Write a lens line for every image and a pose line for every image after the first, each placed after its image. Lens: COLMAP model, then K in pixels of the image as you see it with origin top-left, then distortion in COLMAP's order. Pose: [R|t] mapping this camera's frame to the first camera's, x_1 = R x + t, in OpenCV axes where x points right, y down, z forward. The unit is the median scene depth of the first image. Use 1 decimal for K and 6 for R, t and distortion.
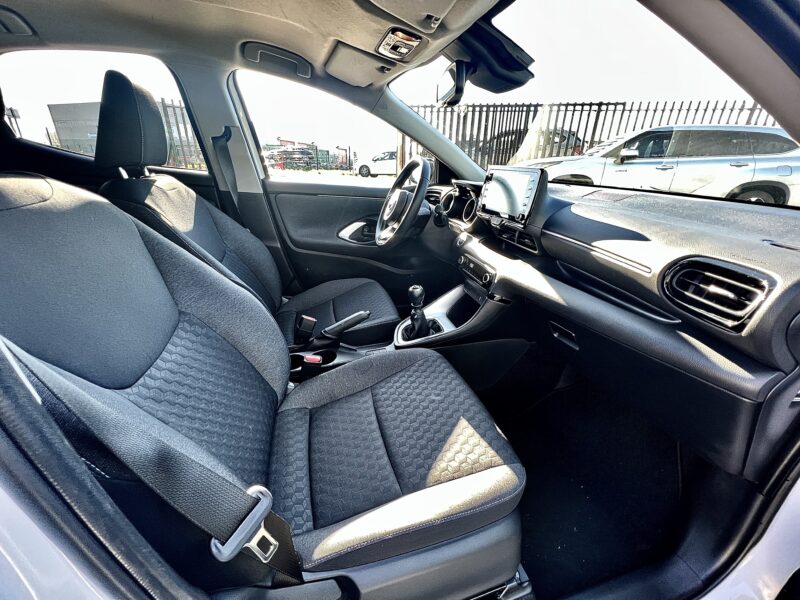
lens RADIAL K [[327.1, 0, 400.0], [0, 327.1, 300.0], [0, 0, 1]] dist [0.001818, 0.000195]
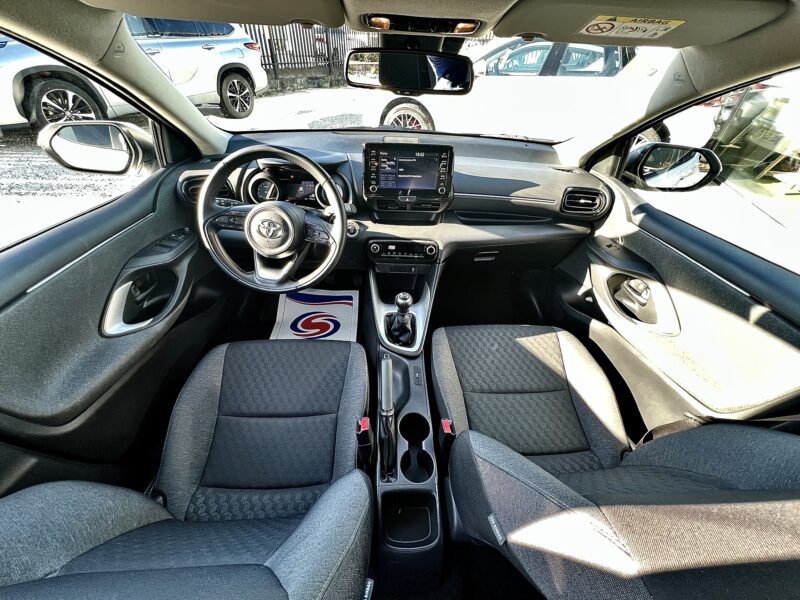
lens RADIAL K [[327.1, 0, 400.0], [0, 327.1, 300.0], [0, 0, 1]] dist [0.001818, 0.000195]
pose [[0.223869, -0.616125, 0.755164, -0.840830], [0.353770, 0.773354, 0.526090, -0.663366], [-0.908146, 0.149379, 0.391096, 0.798227]]
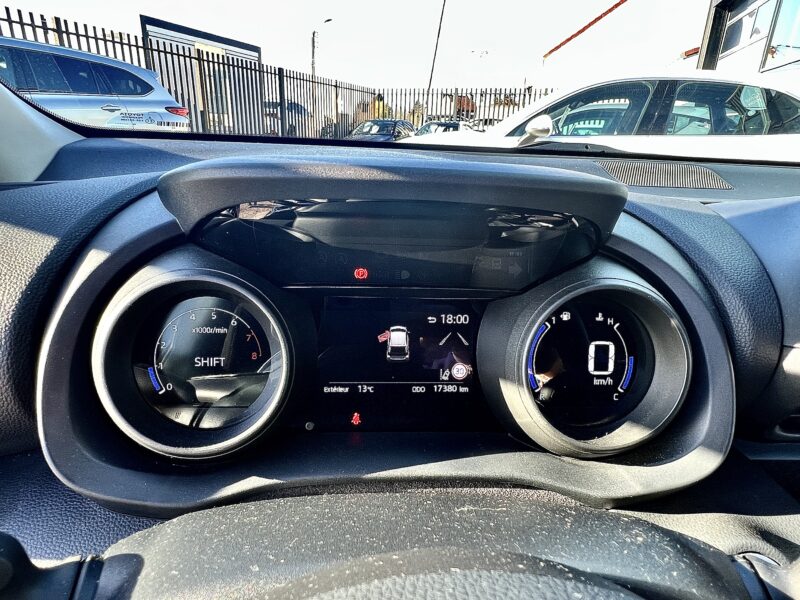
lens RADIAL K [[477.5, 0, 391.2], [0, 477.5, 318.3], [0, 0, 1]] dist [0.020127, -0.019945]
pose [[0.171432, -0.375247, 0.910934, 0.043794], [0.358208, 0.885081, 0.297185, -0.572364], [-0.917768, 0.275357, 0.286148, 1.520441]]
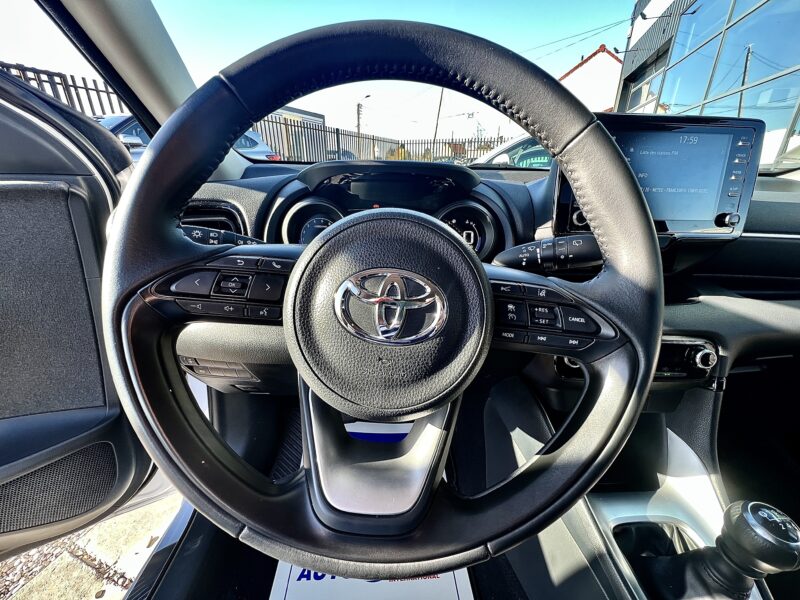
lens RADIAL K [[327.1, 0, 400.0], [0, 327.1, 300.0], [0, 0, 1]] dist [0.001818, 0.000195]
pose [[0.204738, -0.382546, 0.900967, -0.246896], [0.375725, 0.880666, 0.288546, -0.512861], [-0.903833, 0.279439, 0.324037, 1.438562]]
